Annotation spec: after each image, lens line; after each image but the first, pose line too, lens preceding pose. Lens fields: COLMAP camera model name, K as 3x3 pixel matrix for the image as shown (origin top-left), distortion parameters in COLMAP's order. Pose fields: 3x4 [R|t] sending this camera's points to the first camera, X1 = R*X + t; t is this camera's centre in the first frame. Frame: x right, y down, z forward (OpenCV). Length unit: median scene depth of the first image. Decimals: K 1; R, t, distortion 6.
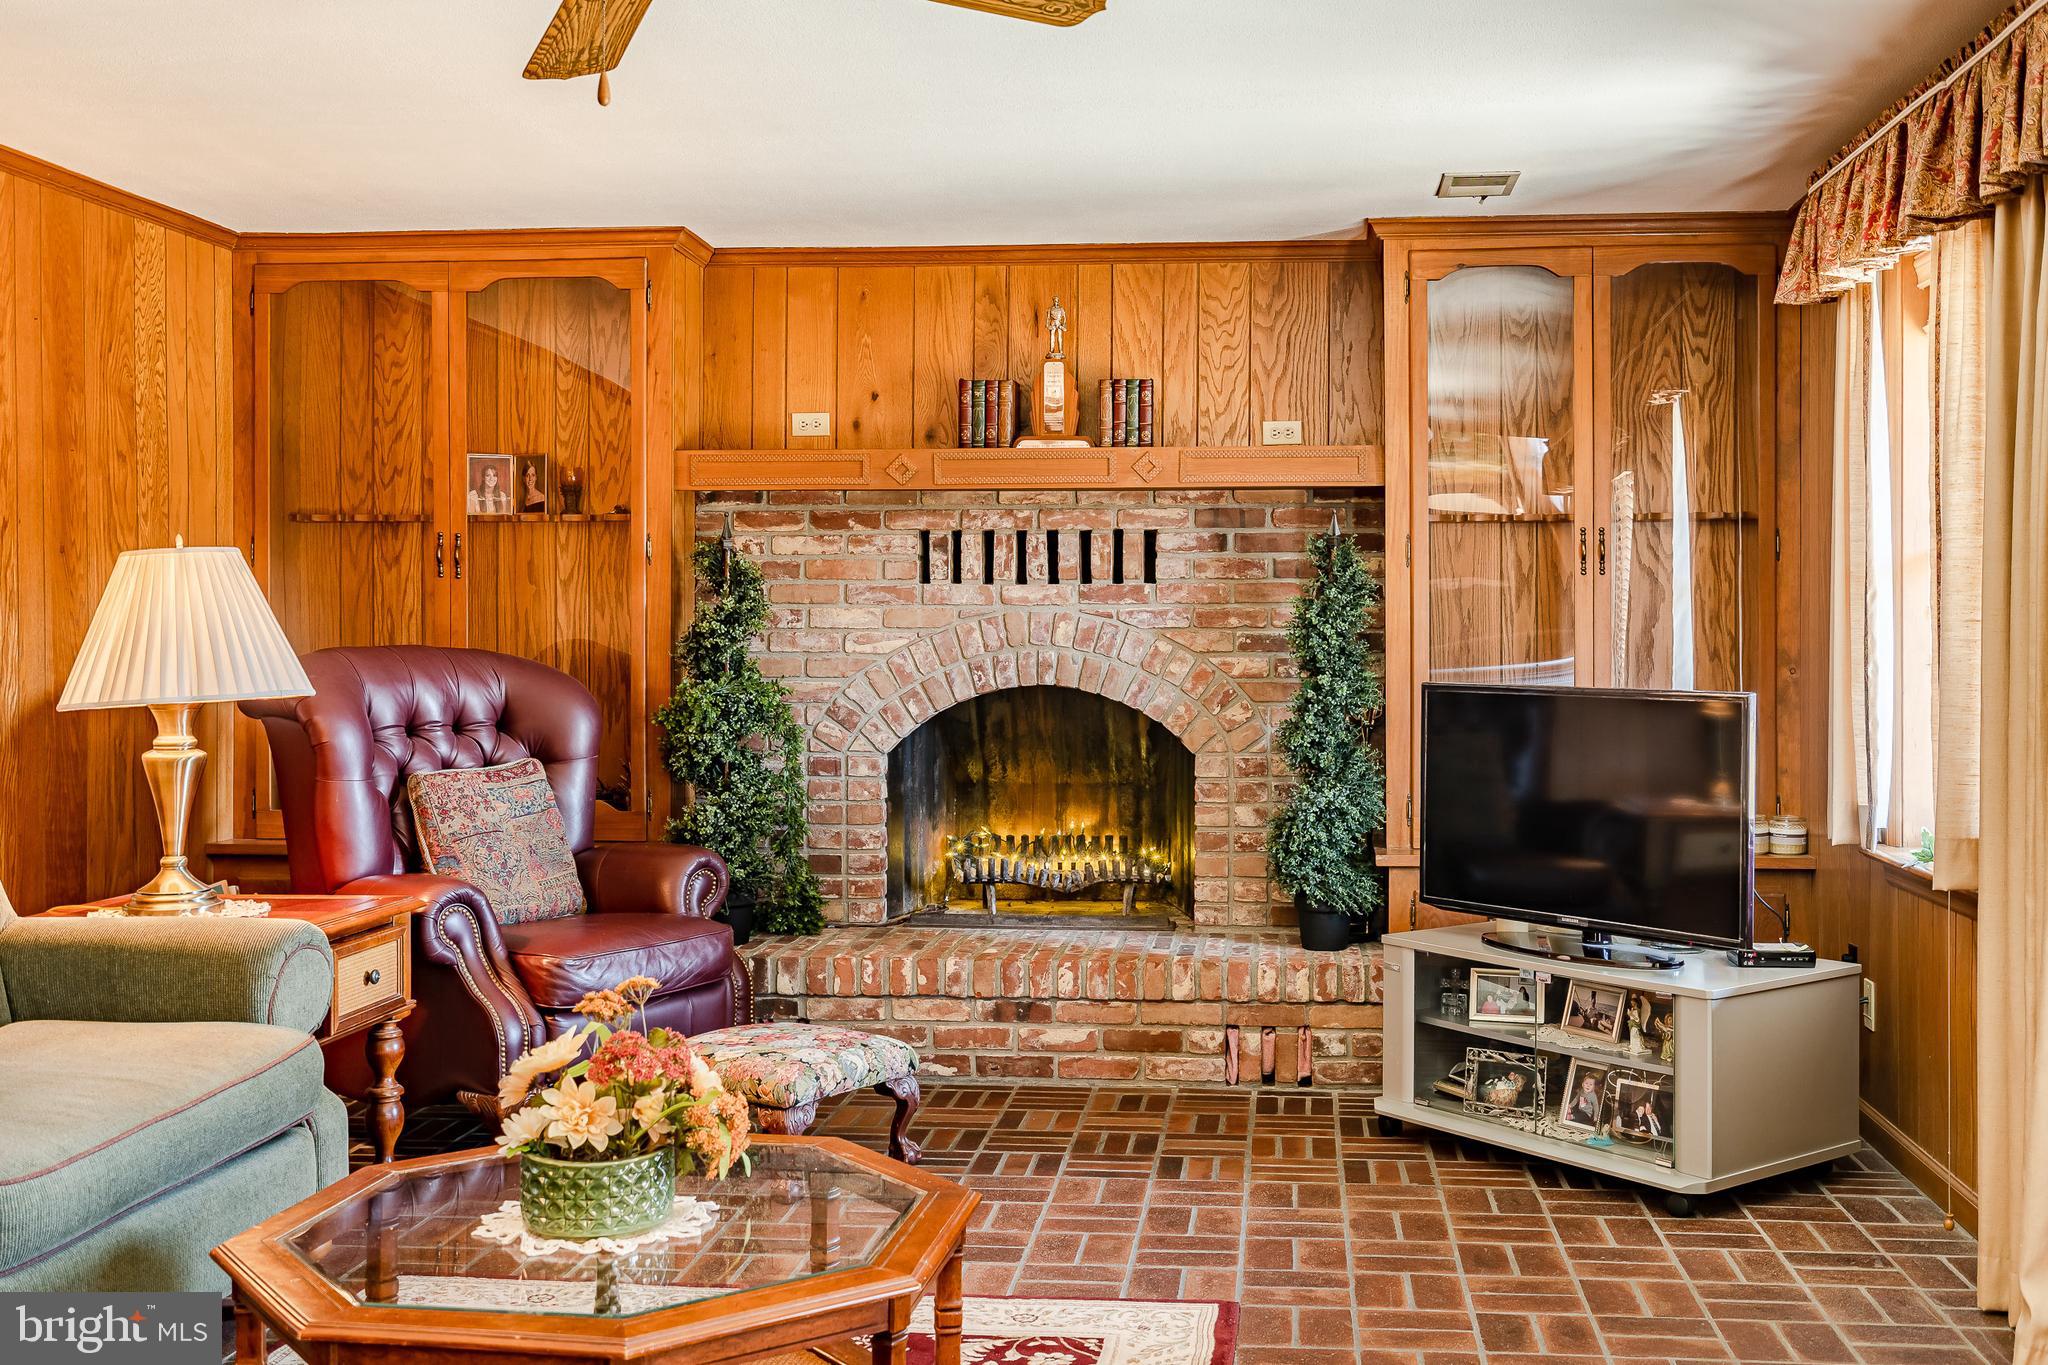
lens RADIAL K [[2233.2, 0, 1026.5], [0, 2233.2, 618.5], [0, 0, 1]] dist [0.006999, -0.001496]
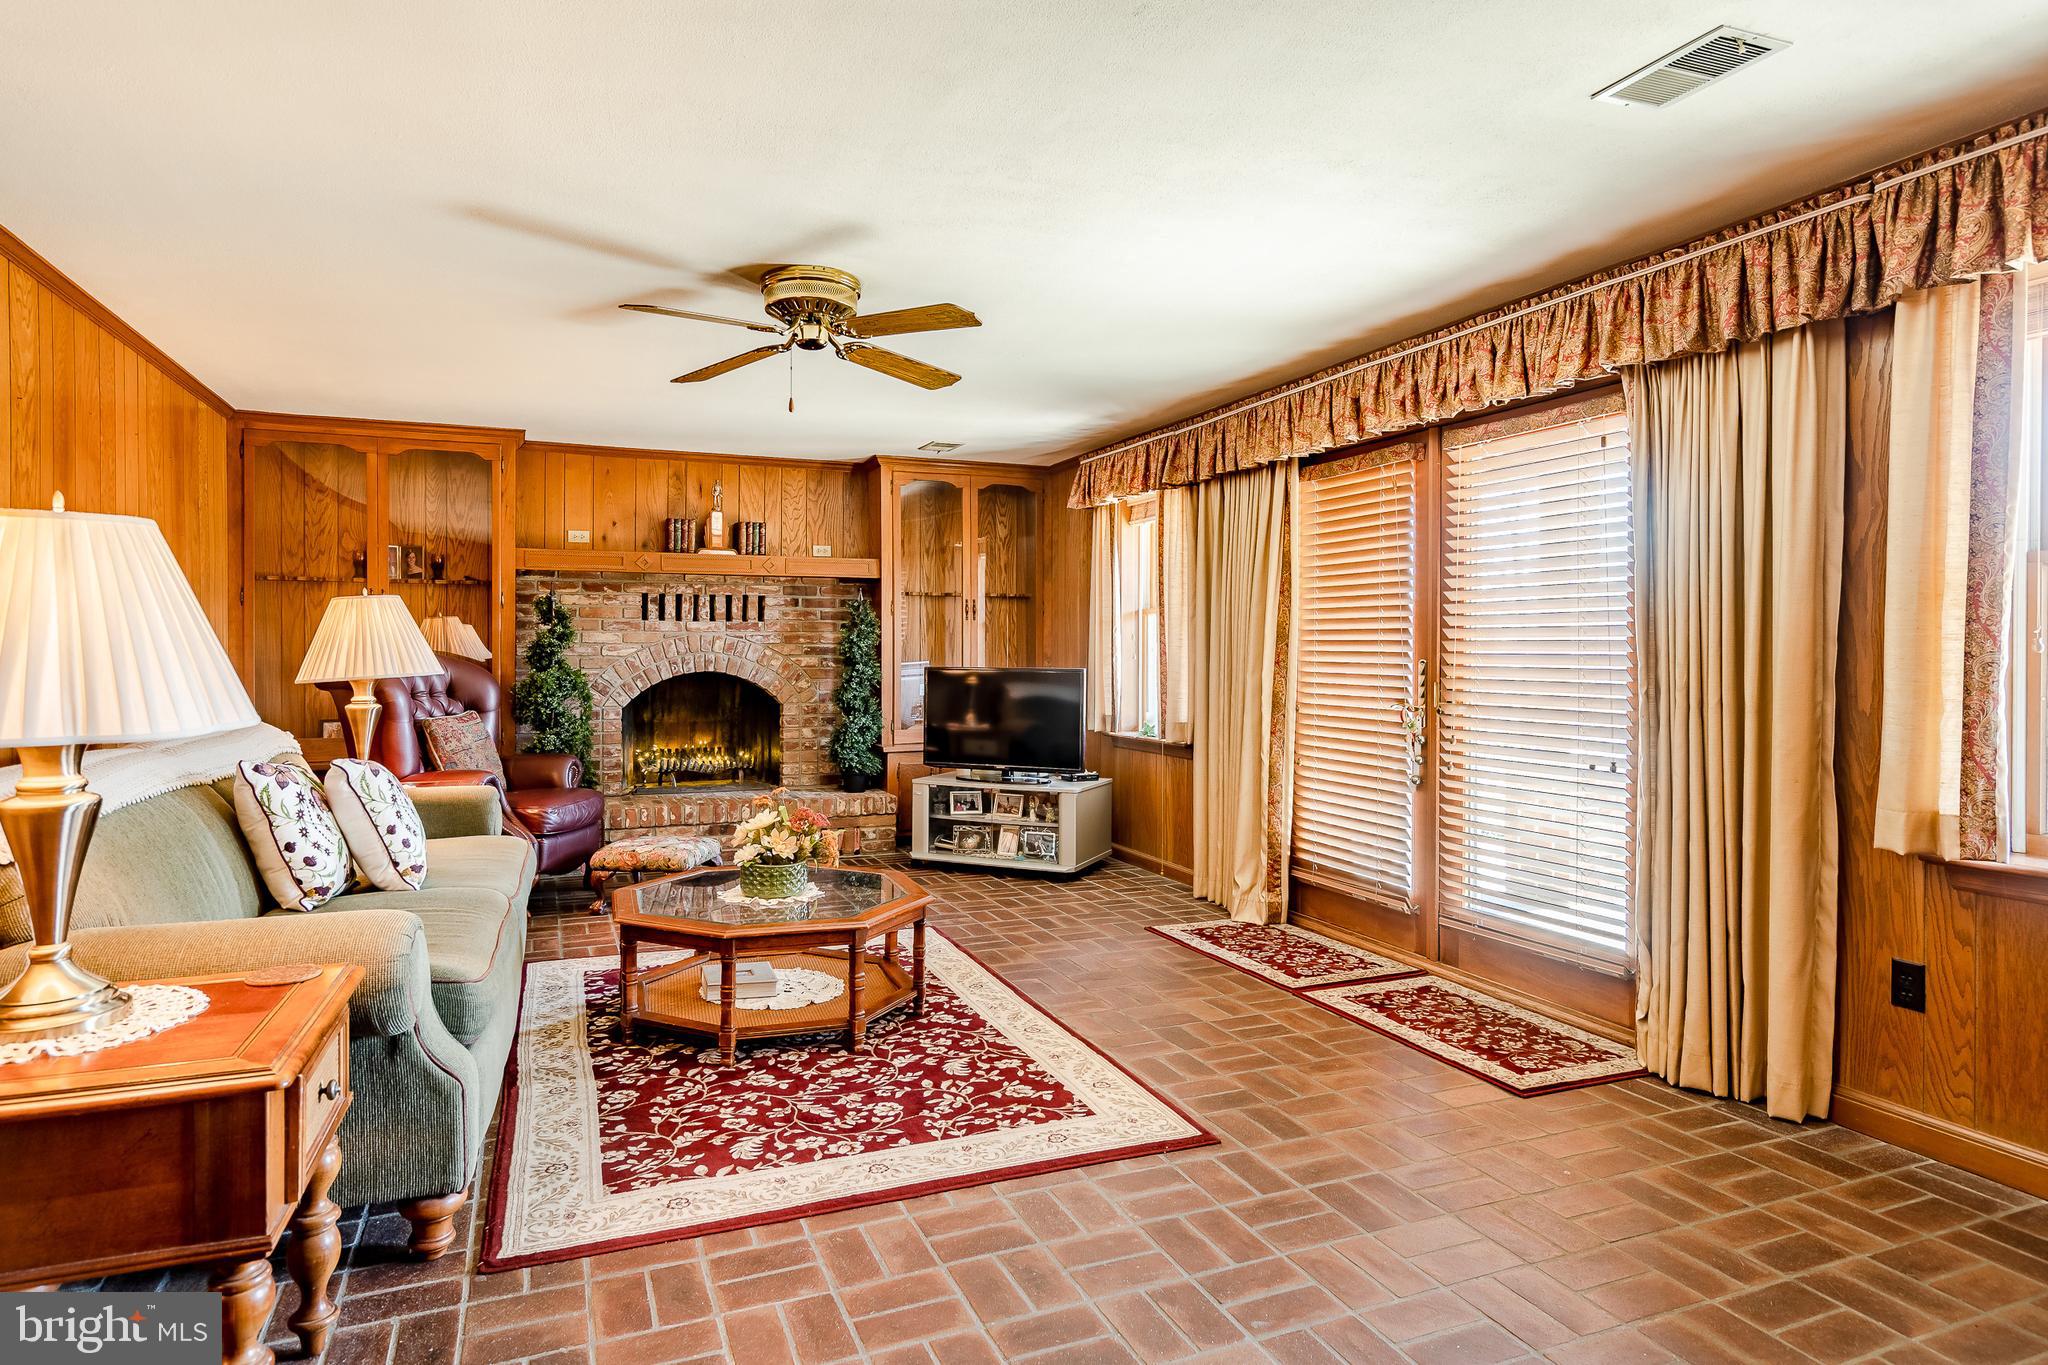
lens RADIAL K [[1222.5, 0, 1026.6], [0, 1222.5, 644.2], [0, 0, 1]] dist [0.000936, 0.000914]
pose [[0.879863, 0.003516, 0.475214, -0.264636], [-0.002704, 0.999993, -0.002394, 0.007087], [-0.475219, 0.000821, 0.879867, -0.109120]]
